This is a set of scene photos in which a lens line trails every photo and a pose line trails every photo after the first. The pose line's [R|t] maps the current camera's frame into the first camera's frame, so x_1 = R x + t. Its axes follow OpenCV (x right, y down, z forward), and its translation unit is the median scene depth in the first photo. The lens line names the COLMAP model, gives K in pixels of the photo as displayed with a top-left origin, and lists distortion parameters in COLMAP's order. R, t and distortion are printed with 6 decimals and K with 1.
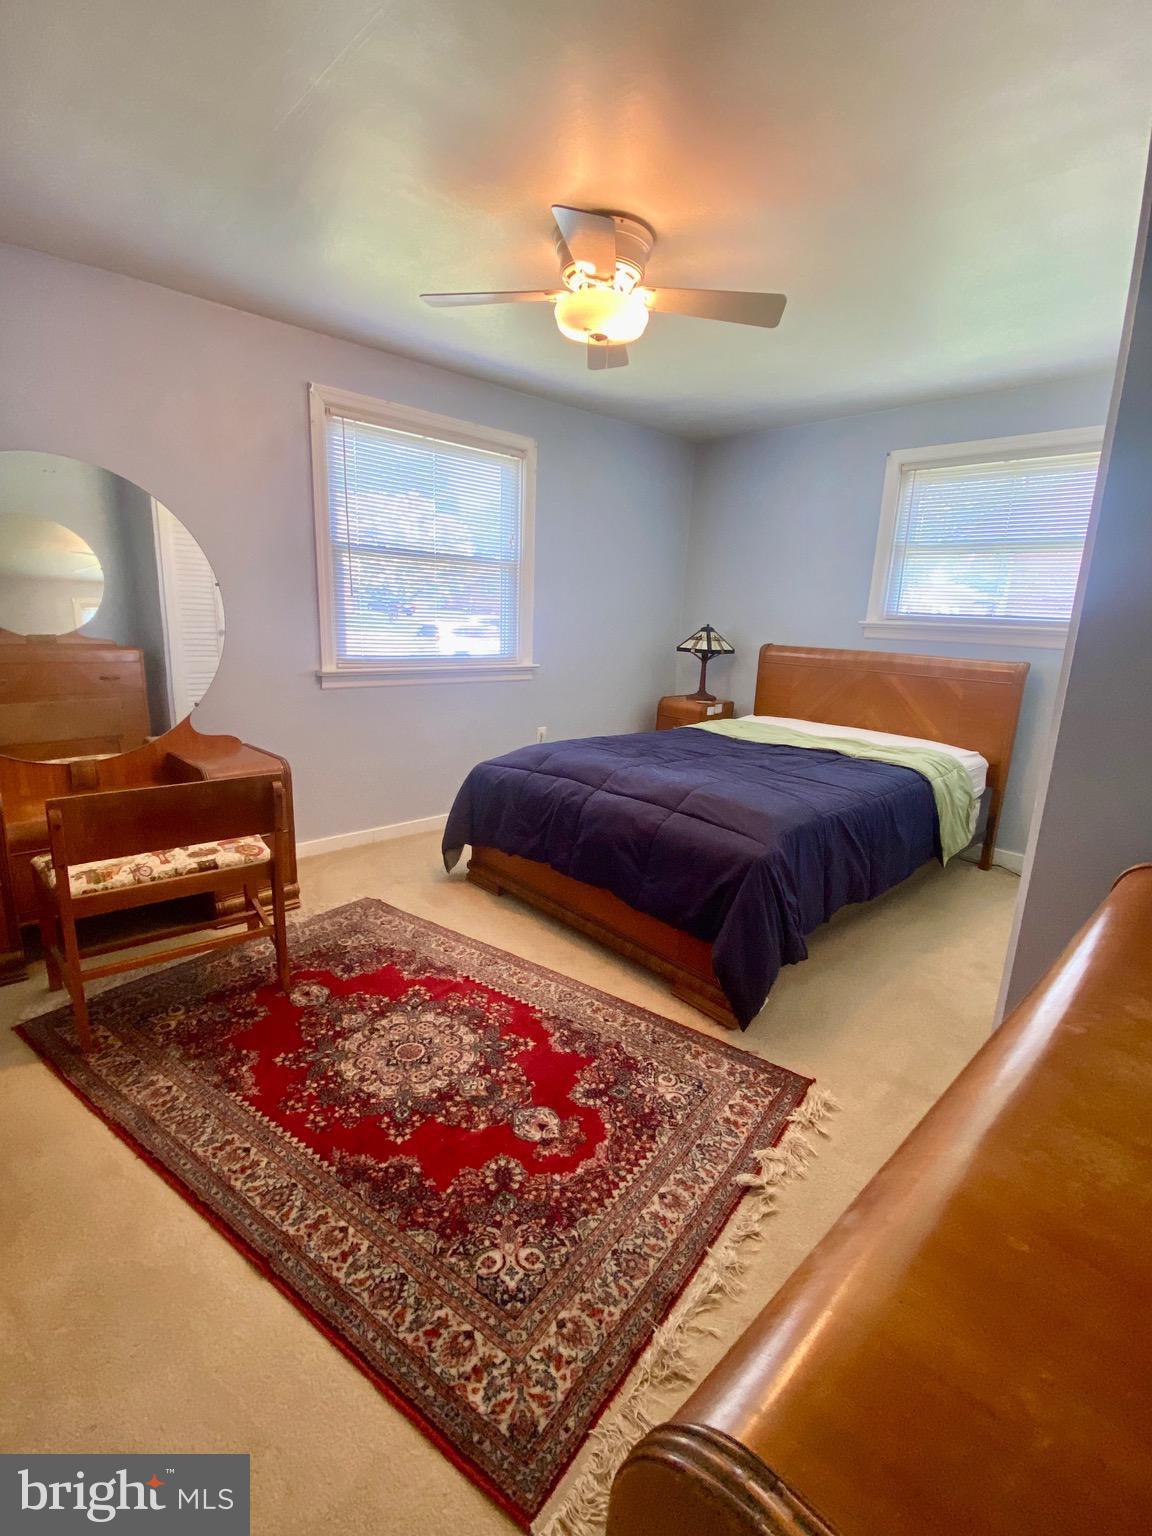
lens RADIAL K [[694.0, 0, 576.8], [0, 694.0, 762.0], [0, 0, 1]] dist [0.048752, -0.060011]
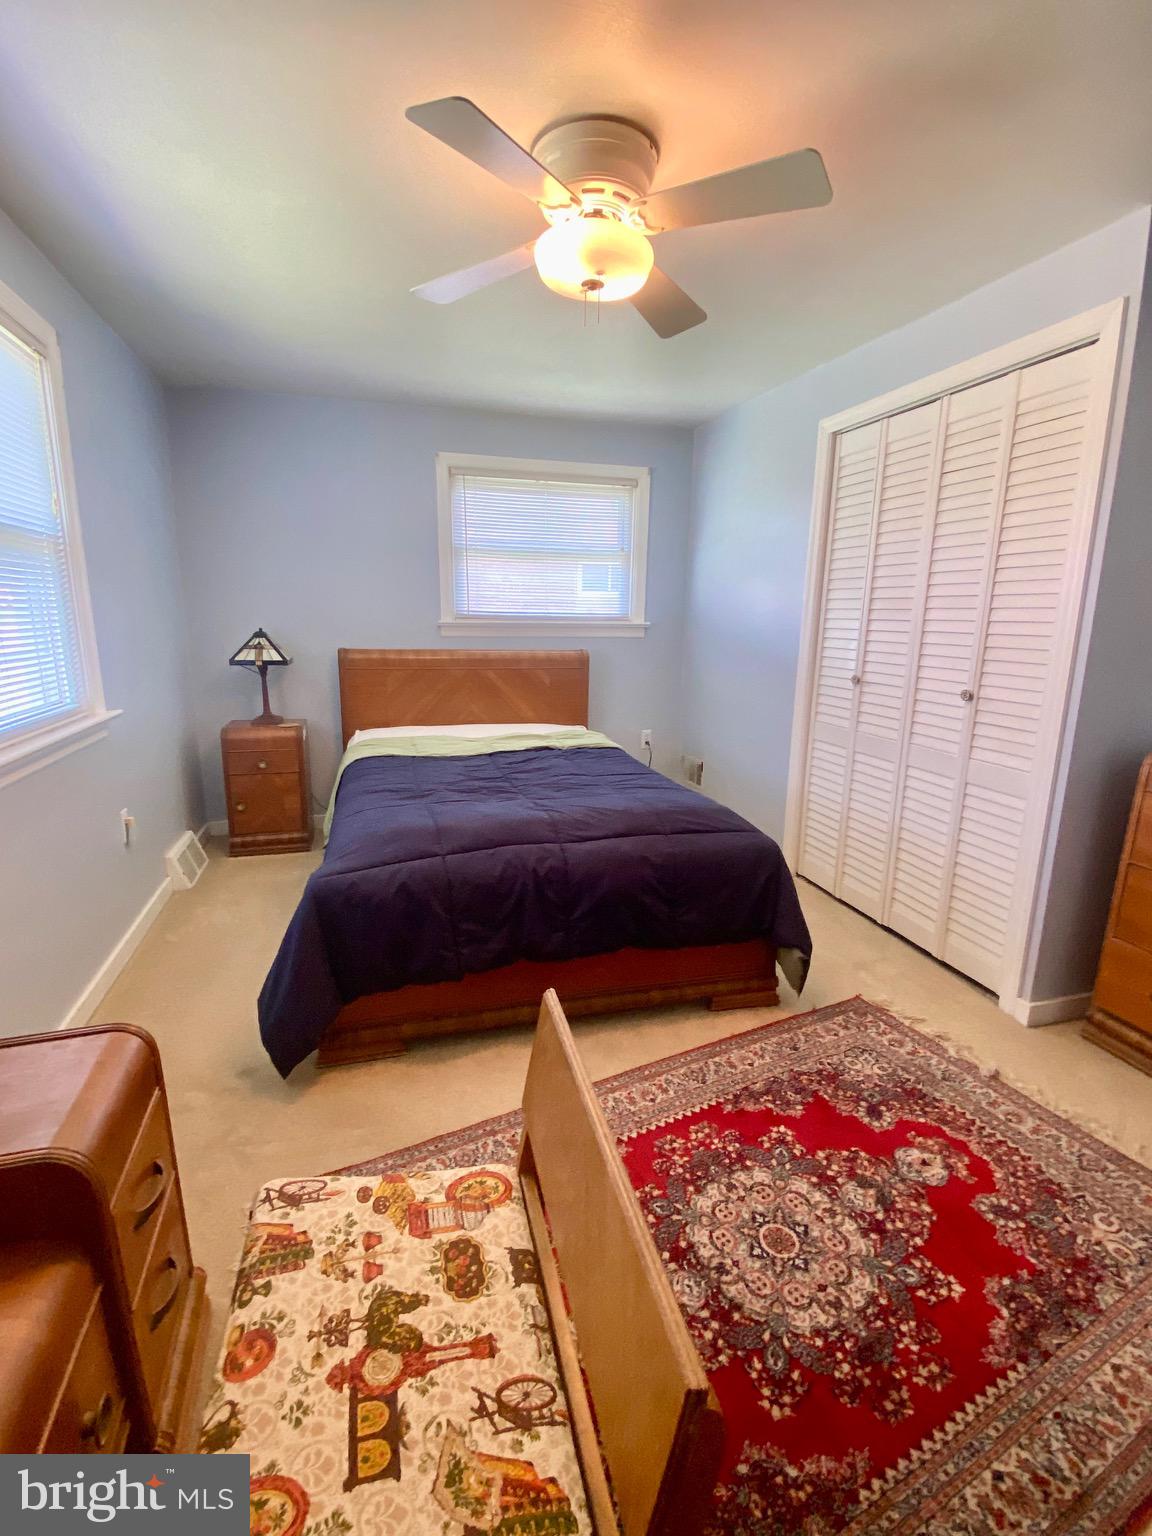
lens RADIAL K [[692.8, 0, 579.6], [0, 692.8, 759.2], [0, 0, 1]] dist [0.008573, -0.014250]
pose [[0.462593, -0.214016, 0.860352, -0.933254], [0.195066, 0.971216, 0.136711, -0.241072], [-0.864845, 0.104583, 0.491025, 0.836661]]
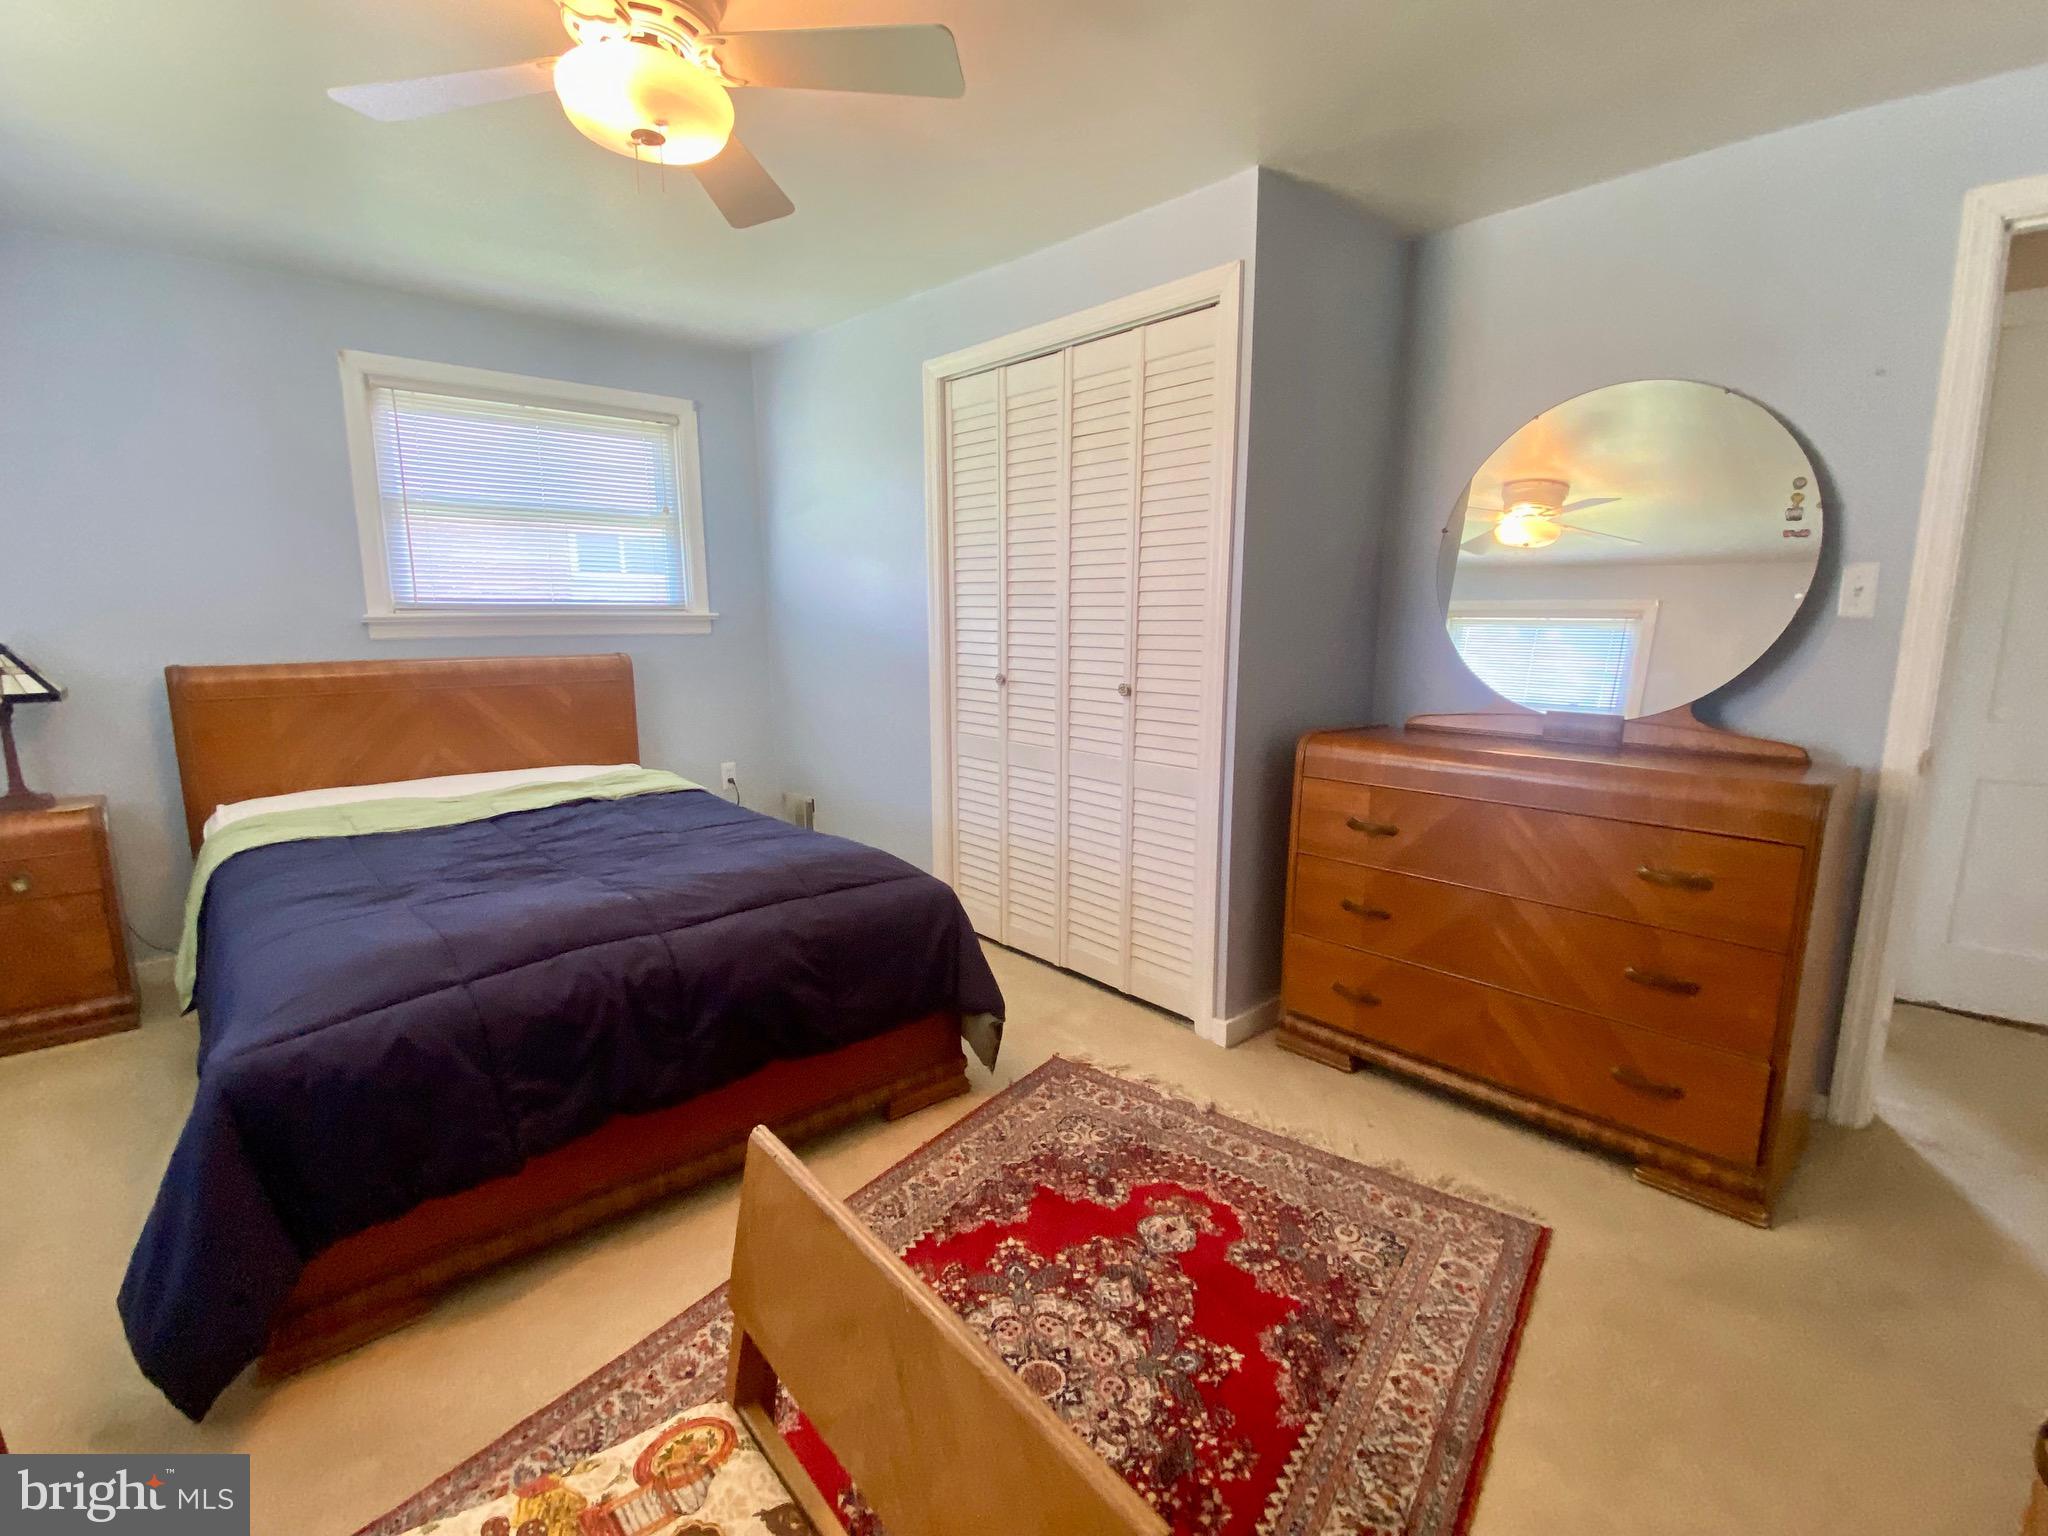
lens RADIAL K [[915.4, 0, 1024.0], [0, 915.4, 768.0], [0, 0, 1]] dist [0.039486, -0.037295]
pose [[0.023278, -0.209941, 0.977437, -0.967594], [0.214857, 0.955906, 0.200199, -0.254747], [-0.976368, 0.205349, 0.067359, 0.931502]]
